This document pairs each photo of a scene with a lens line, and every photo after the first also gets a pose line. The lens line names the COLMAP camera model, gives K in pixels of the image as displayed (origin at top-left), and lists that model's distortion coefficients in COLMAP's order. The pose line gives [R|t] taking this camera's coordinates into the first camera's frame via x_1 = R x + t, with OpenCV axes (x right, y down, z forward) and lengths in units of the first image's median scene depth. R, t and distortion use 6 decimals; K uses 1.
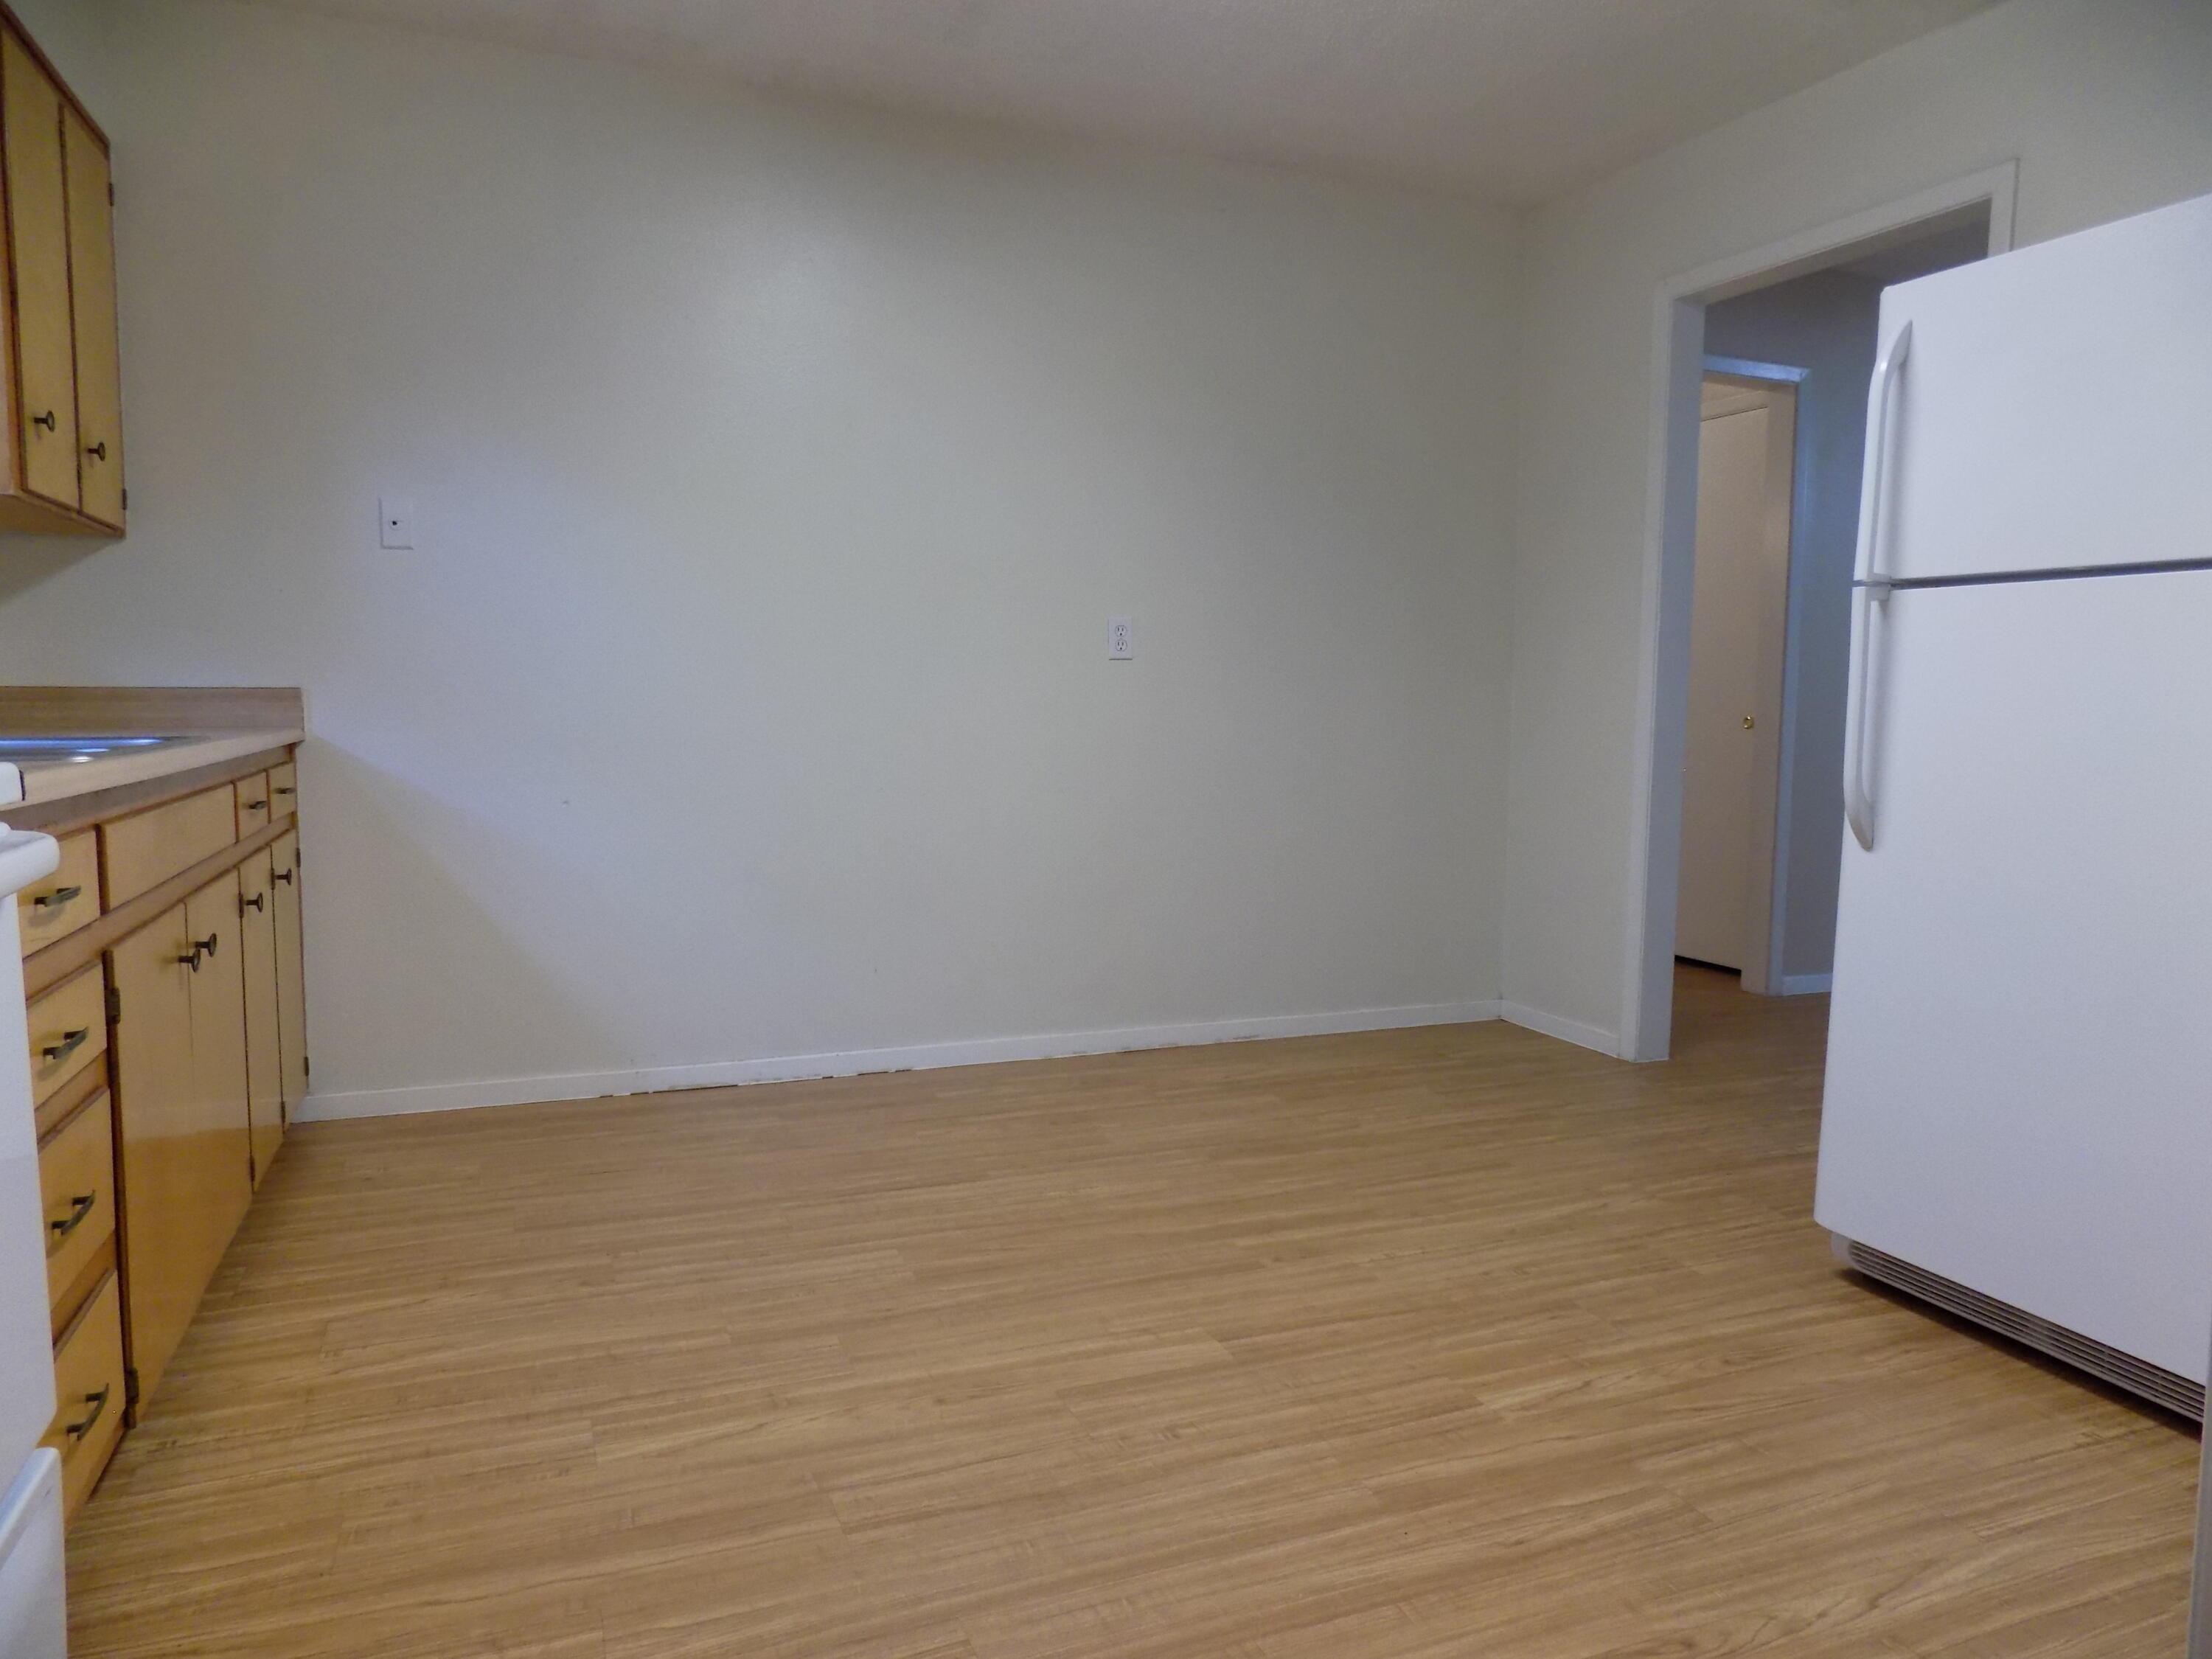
lens RADIAL K [[1489.3, 0, 1105.9], [0, 1489.3, 838.6], [0, 0, 1]] dist [-0.048742, 0.025617]
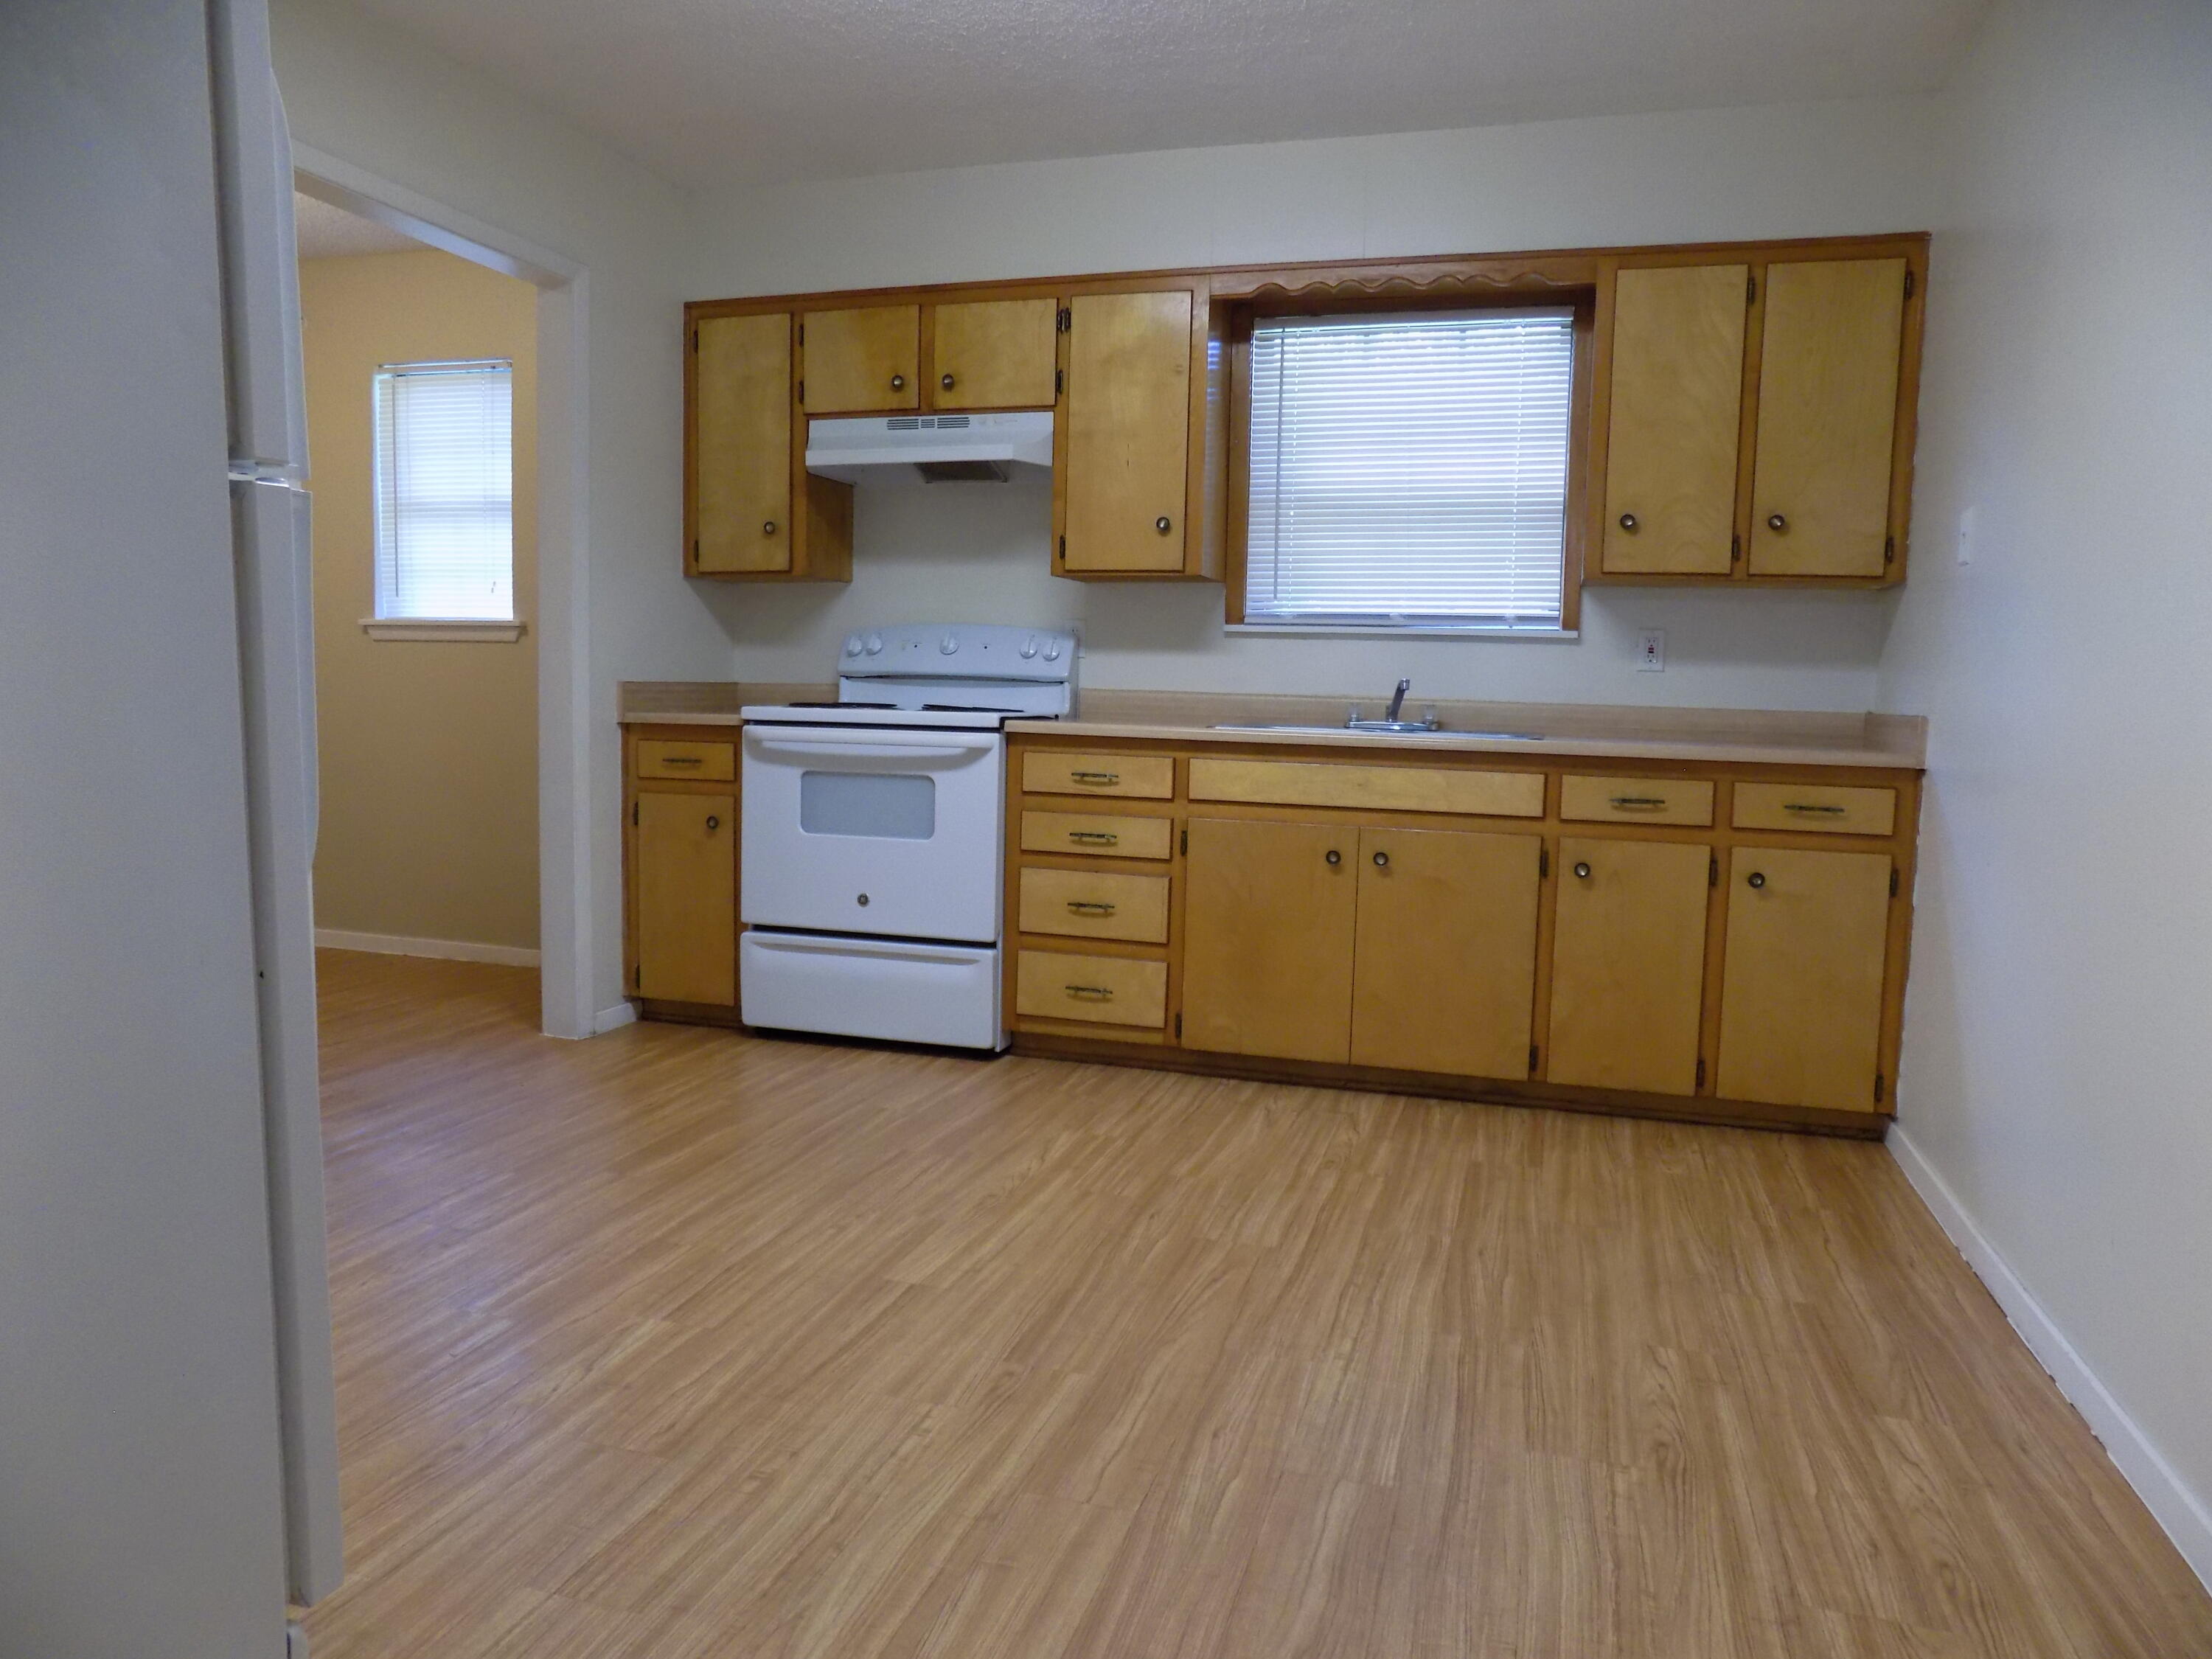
lens RADIAL K [[1489.3, 0, 1108.7], [0, 1489.3, 817.8], [0, 0, 1]] dist [-0.048742, 0.025617]
pose [[-0.631574, 0.044311, -0.774049, 0.783143], [-0.105576, 0.984151, 0.142482, -0.161670], [0.768094, 0.171709, -0.616885, 1.658884]]
